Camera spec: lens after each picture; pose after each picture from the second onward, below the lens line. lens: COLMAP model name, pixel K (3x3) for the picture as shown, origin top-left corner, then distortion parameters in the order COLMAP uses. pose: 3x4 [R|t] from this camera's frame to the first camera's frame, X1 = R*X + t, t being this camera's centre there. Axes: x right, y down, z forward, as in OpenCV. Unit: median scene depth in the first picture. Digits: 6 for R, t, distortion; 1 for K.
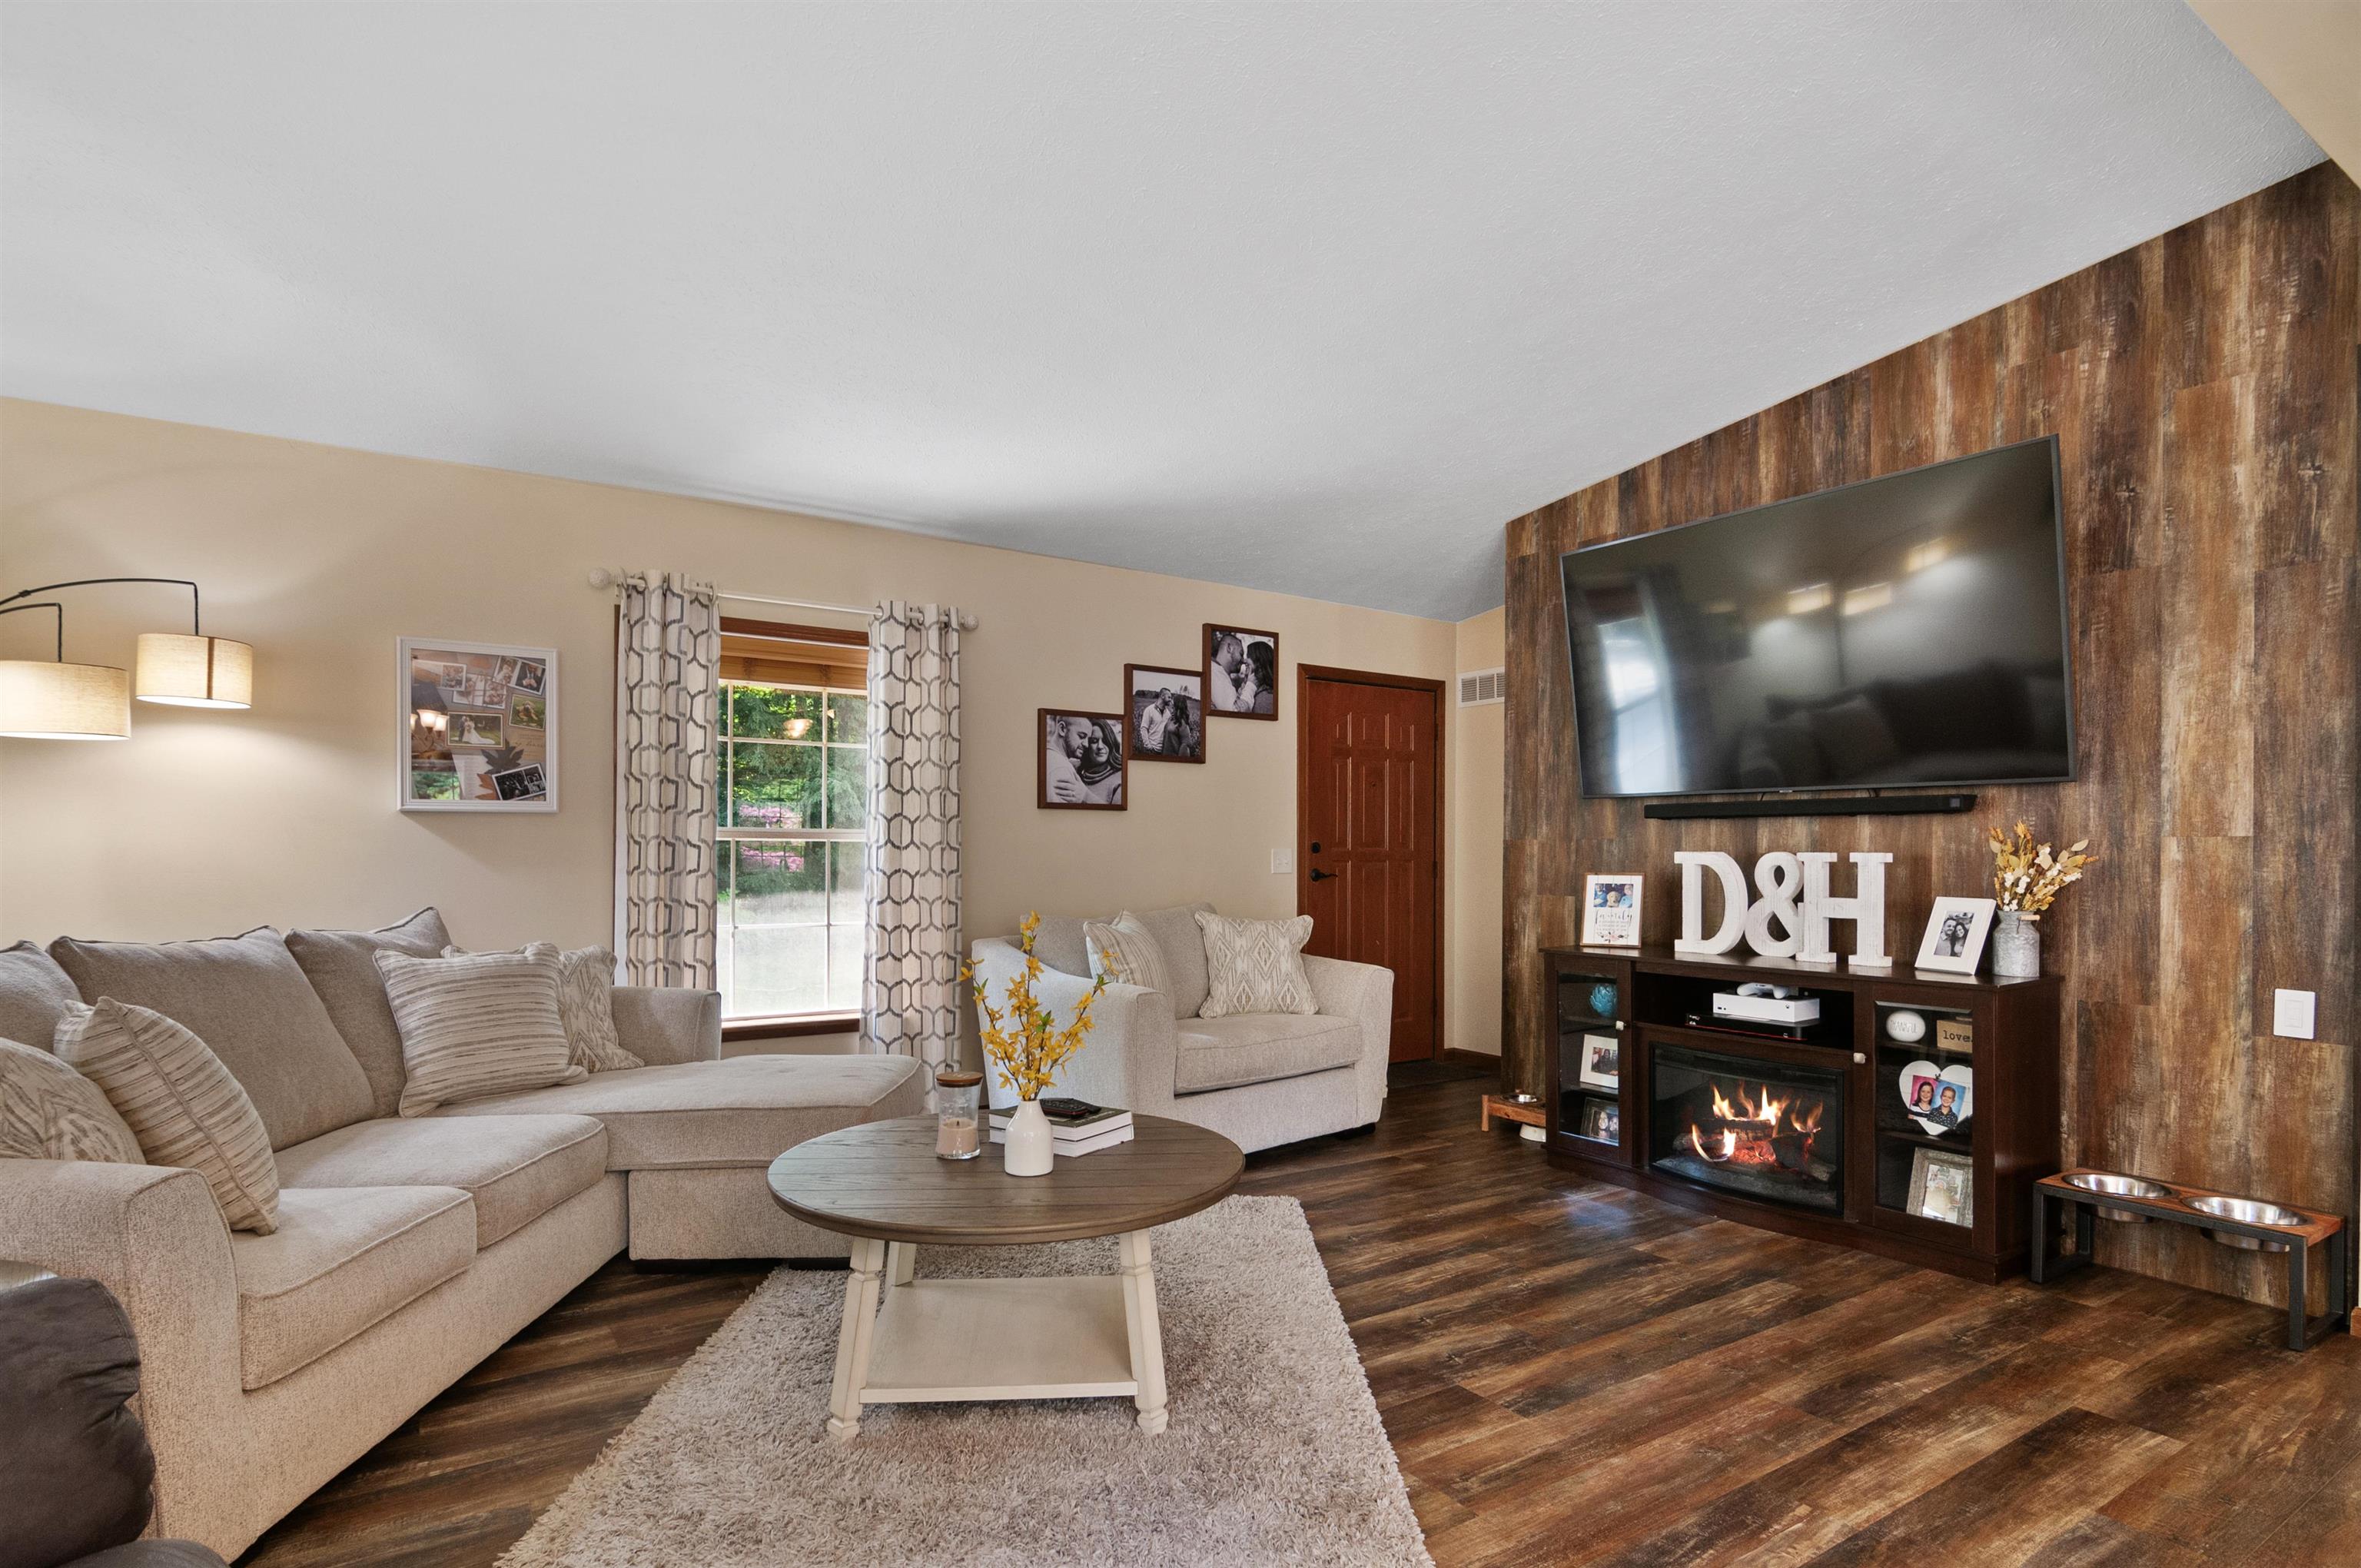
lens RADIAL K [[1199.3, 0, 1184.2], [0, 1199.3, 849.5], [0, 0, 1]] dist [0.000249, -0.000138]
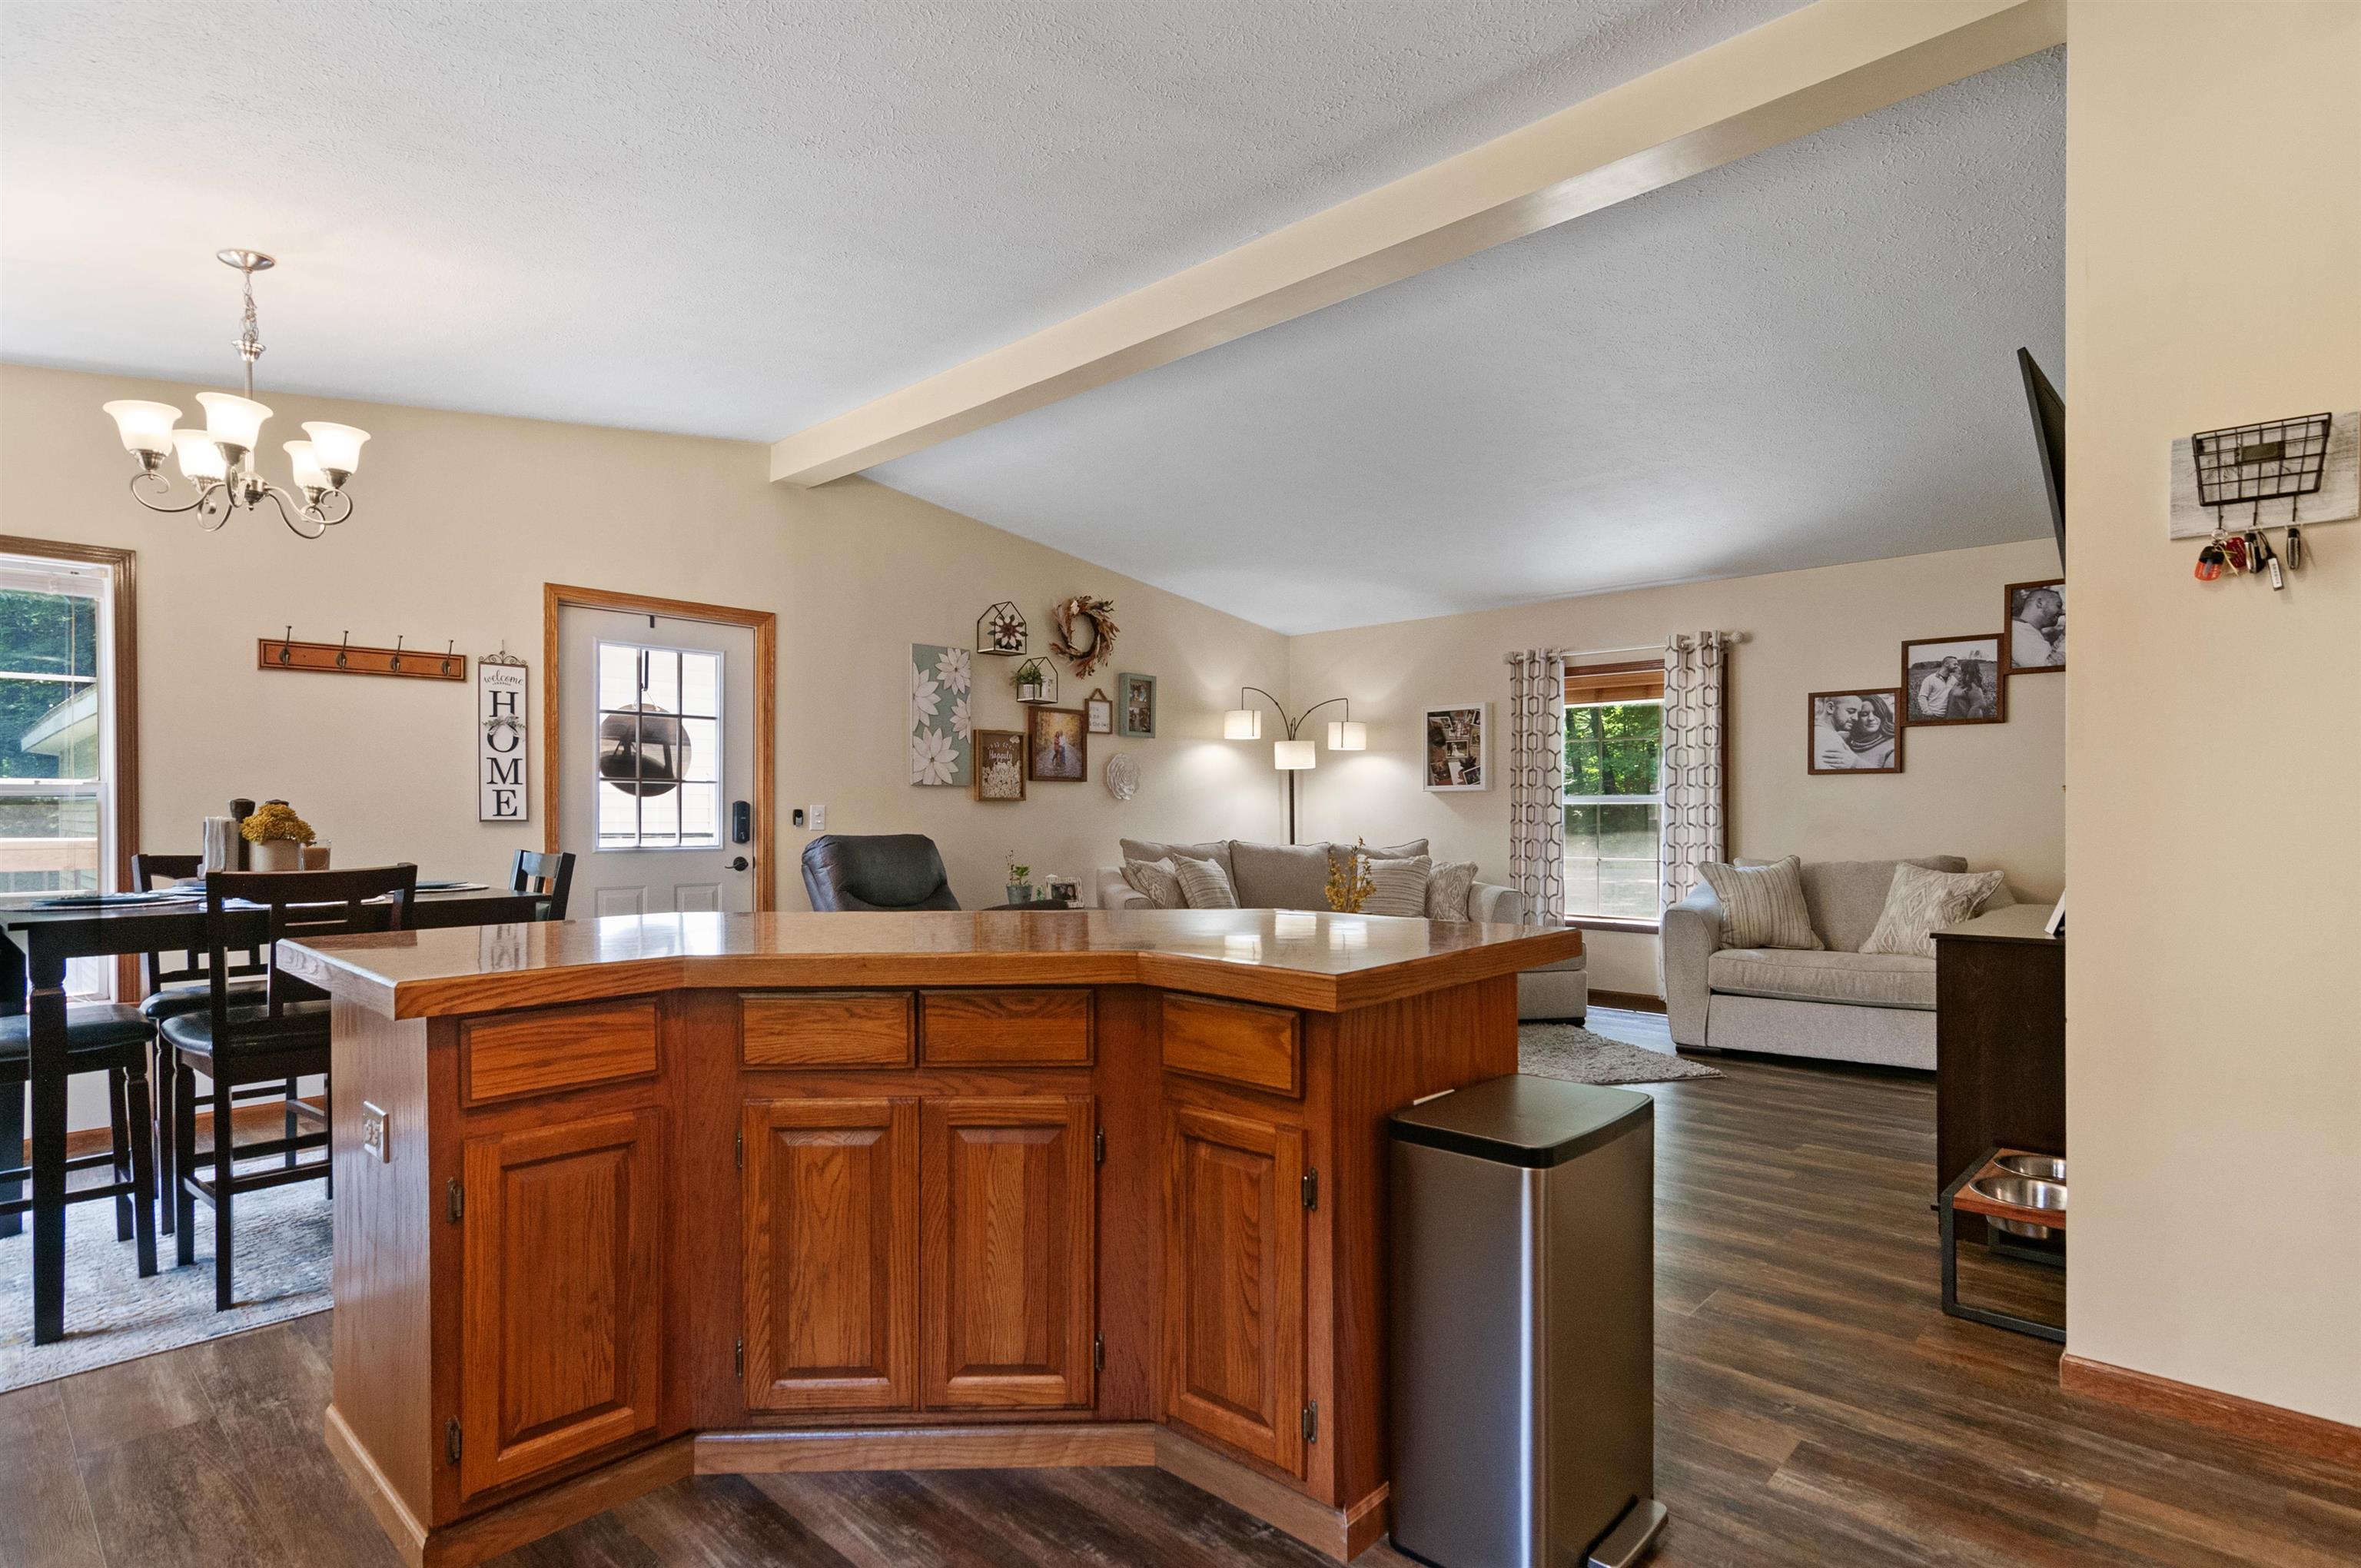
lens RADIAL K [[1183.1, 0, 1184.5], [0, 1183.1, 810.3], [0, 0, 1]] dist [-0.002746, -0.000096]
pose [[0.230922, -0.007691, -0.972942, 1.197950], [0.001307, 0.999970, -0.007595, 0.013666], [0.972971, 0.000482, 0.230925, 0.129890]]
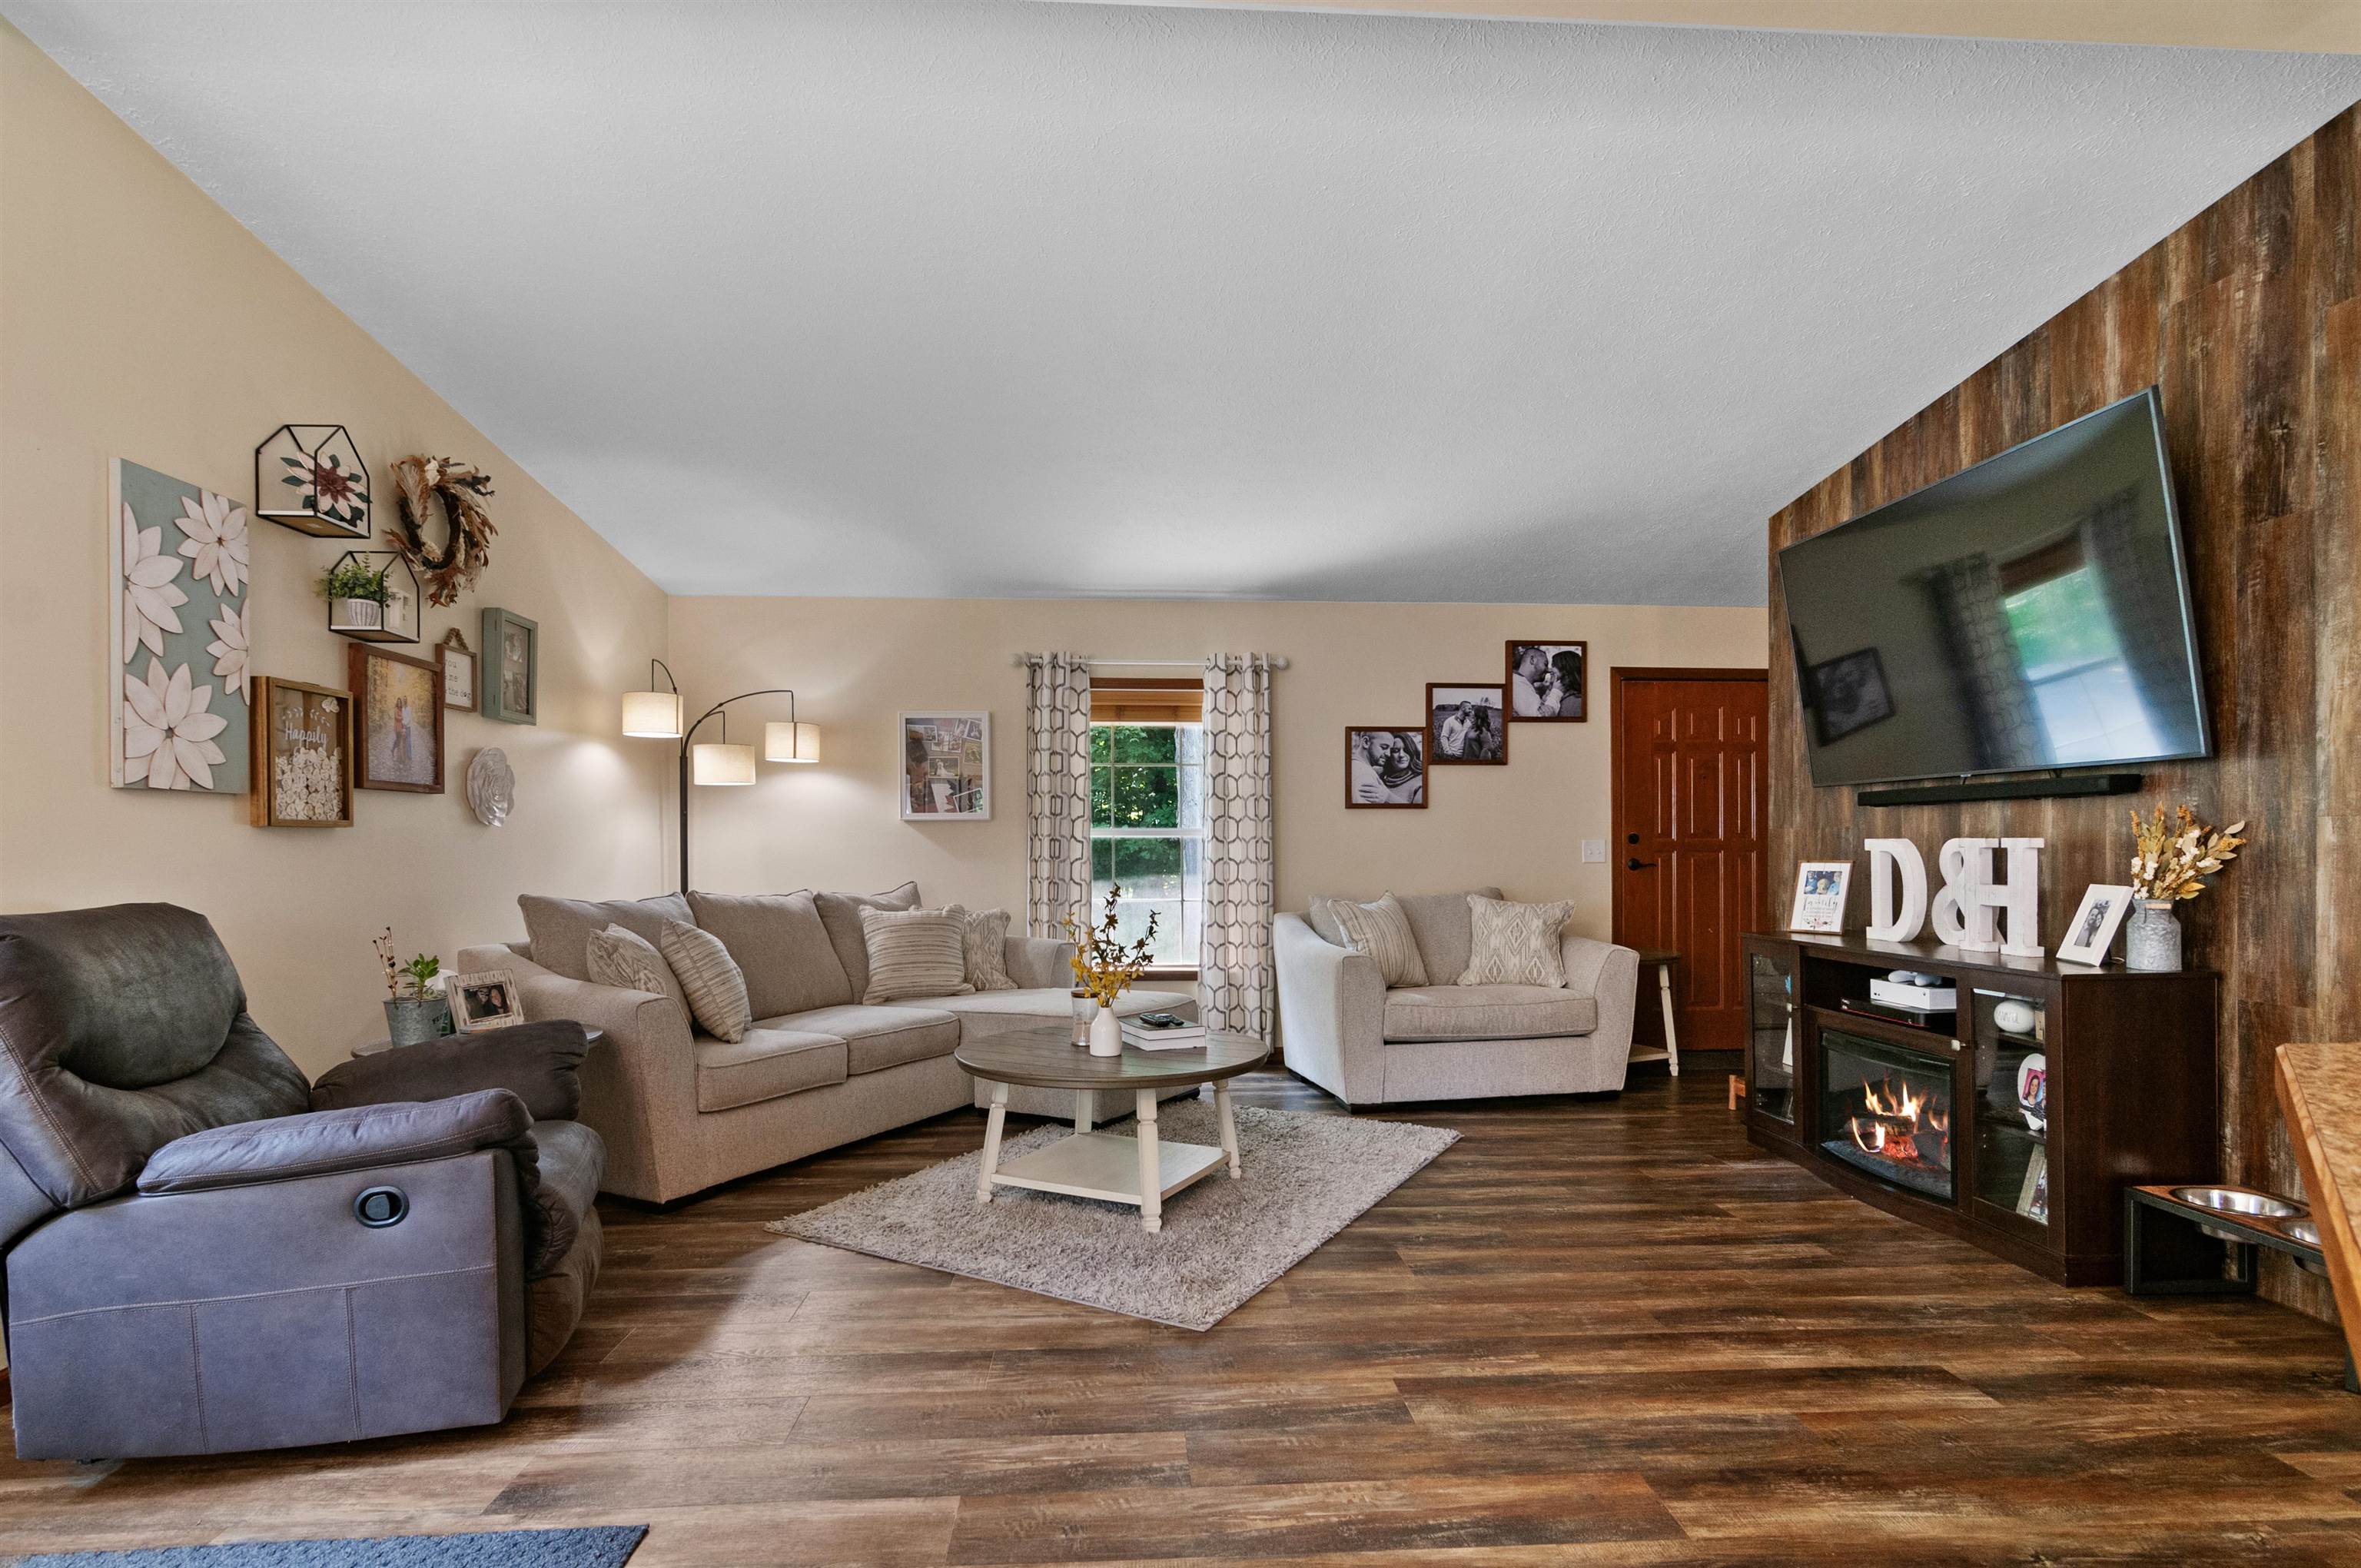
lens RADIAL K [[1146.0, 0, 1180.1], [0, 1146.0, 842.5], [0, 0, 1]] dist [0.001555, 0.000604]
pose [[0.862906, -0.007740, -0.505305, 0.425577], [0.006529, 0.999970, -0.004167, 0.005371], [0.505322, 0.000296, 0.862931, -0.122370]]
